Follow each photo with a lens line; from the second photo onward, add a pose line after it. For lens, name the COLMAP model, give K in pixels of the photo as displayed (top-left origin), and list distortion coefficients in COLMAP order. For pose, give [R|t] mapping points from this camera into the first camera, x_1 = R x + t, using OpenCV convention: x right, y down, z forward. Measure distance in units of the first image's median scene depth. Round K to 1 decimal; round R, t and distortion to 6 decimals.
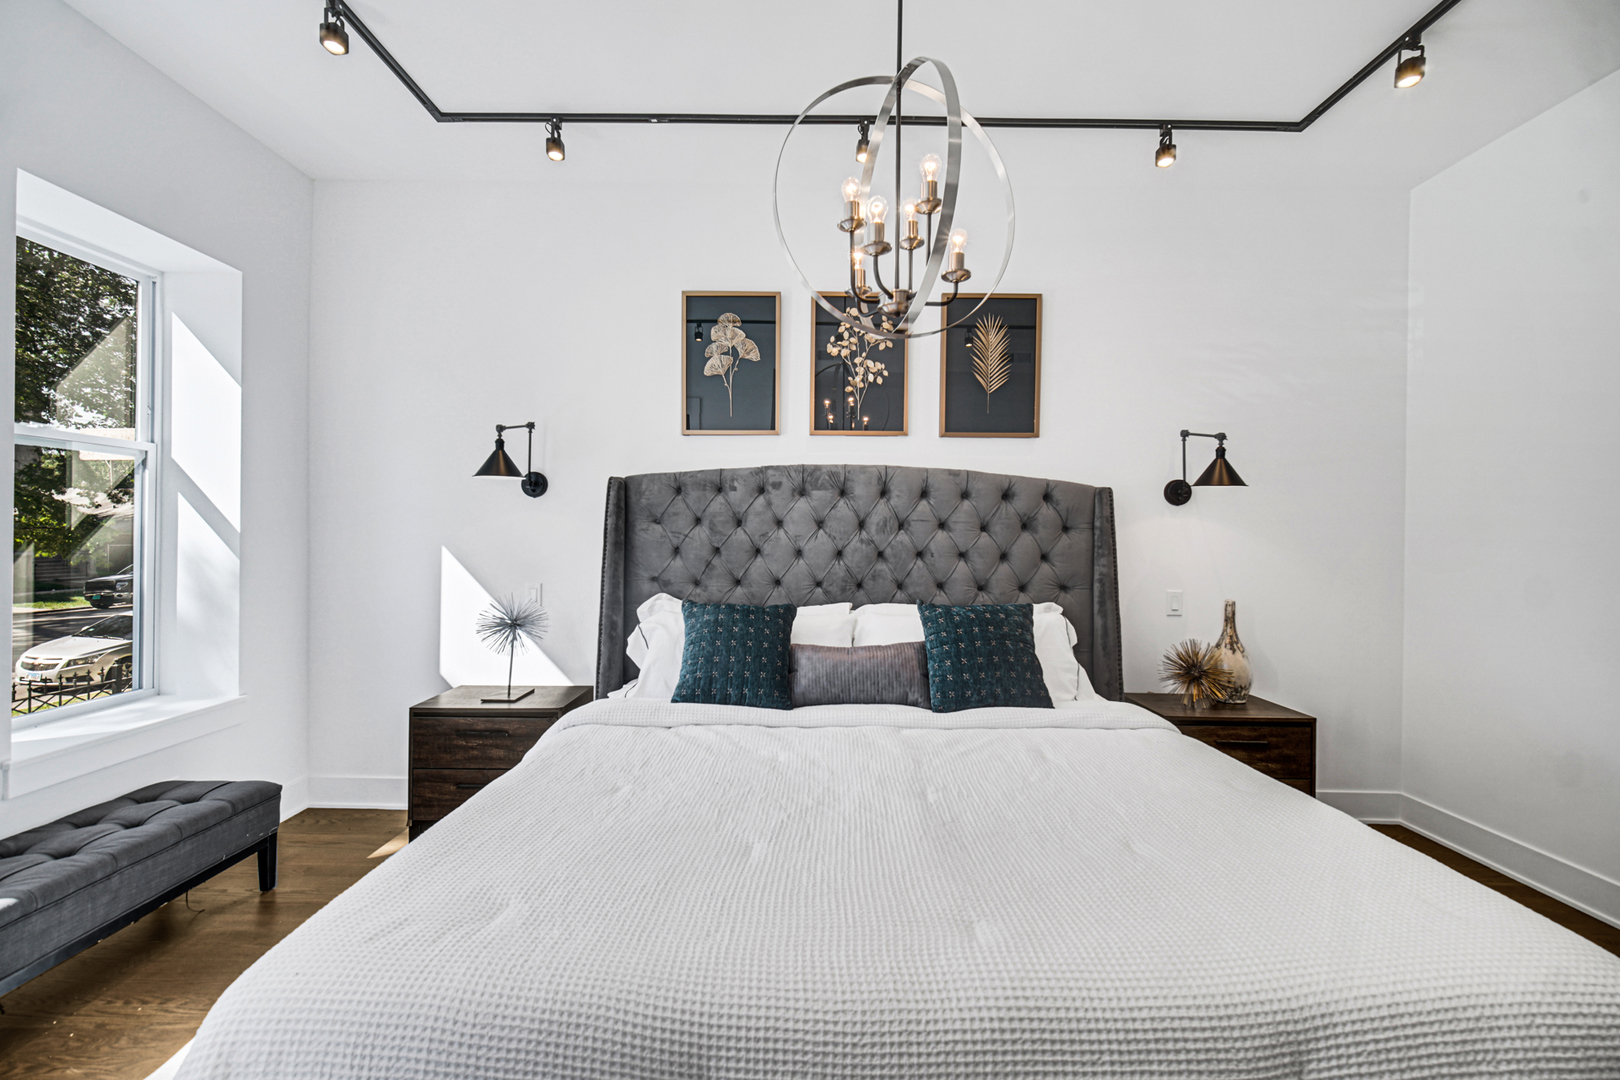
lens RADIAL K [[643.6, 0, 810.0], [0, 643.6, 540.0], [0, 0, 1]] dist [-0.001179, -0.000072]
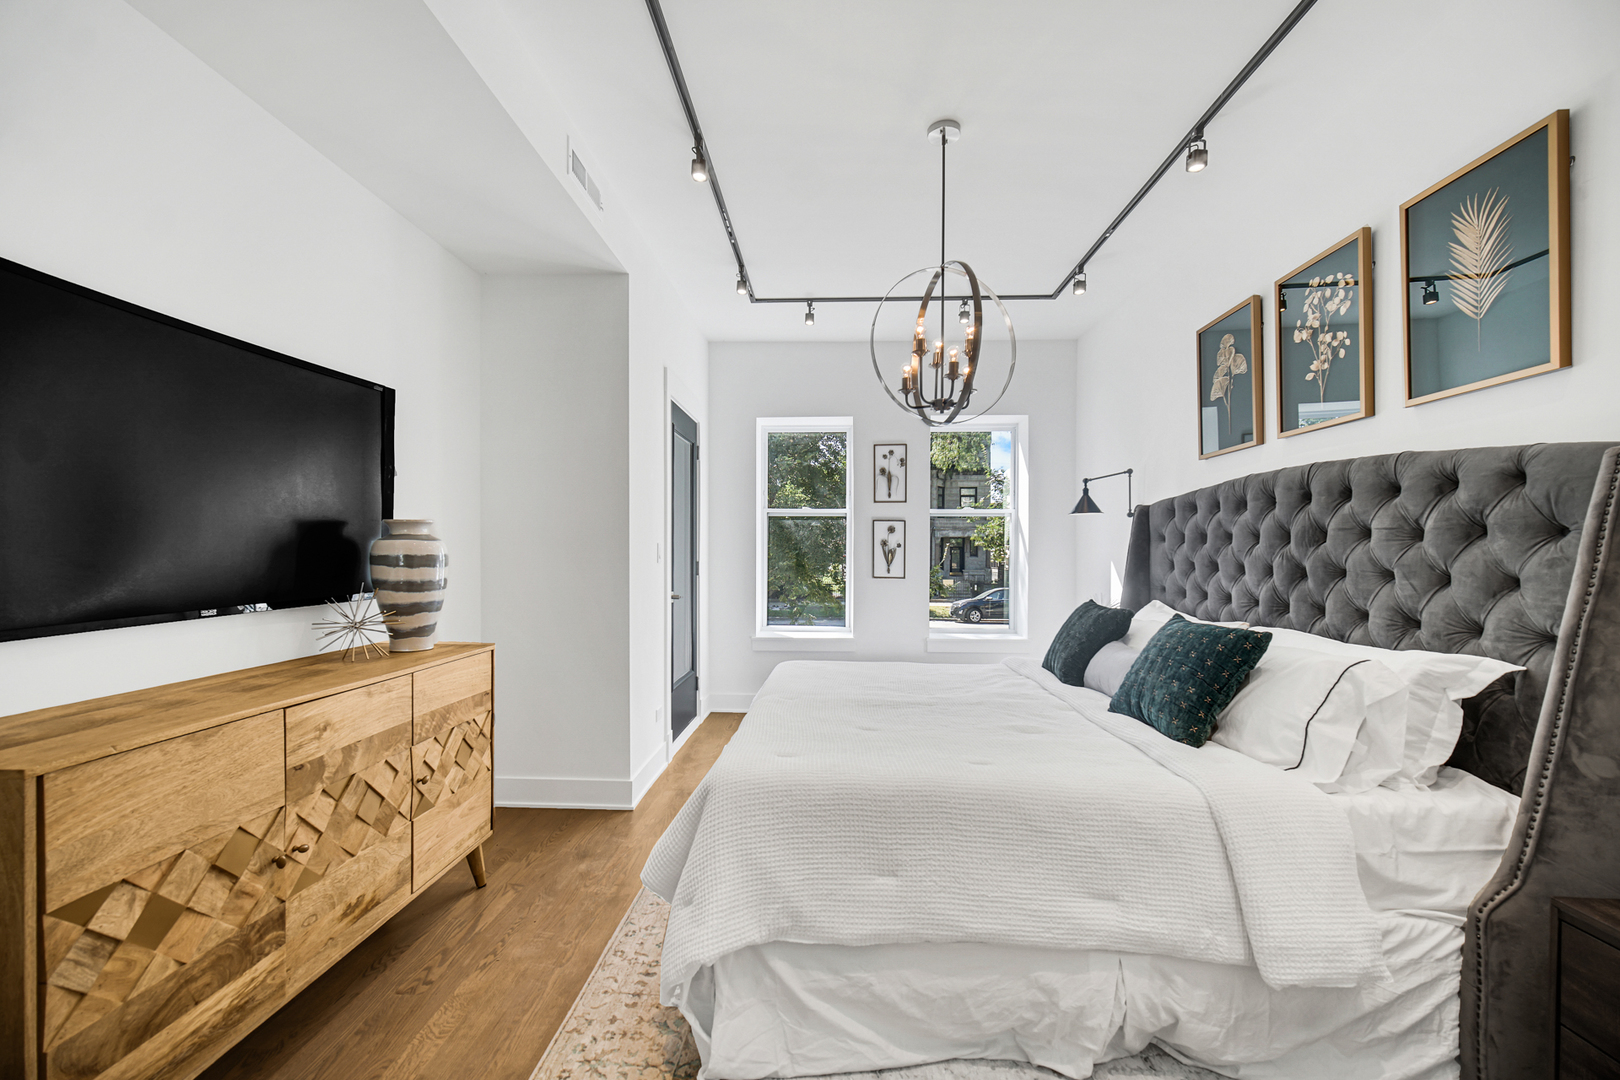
lens RADIAL K [[643.6, 0, 810.0], [0, 643.6, 540.0], [0, 0, 1]] dist [-0.001179, -0.000072]
pose [[-0.037765, -0.027038, -0.998921, 0.959234], [0.000414, 0.999633, -0.027073, 0.002566], [0.999287, -0.001436, -0.037740, 0.392826]]
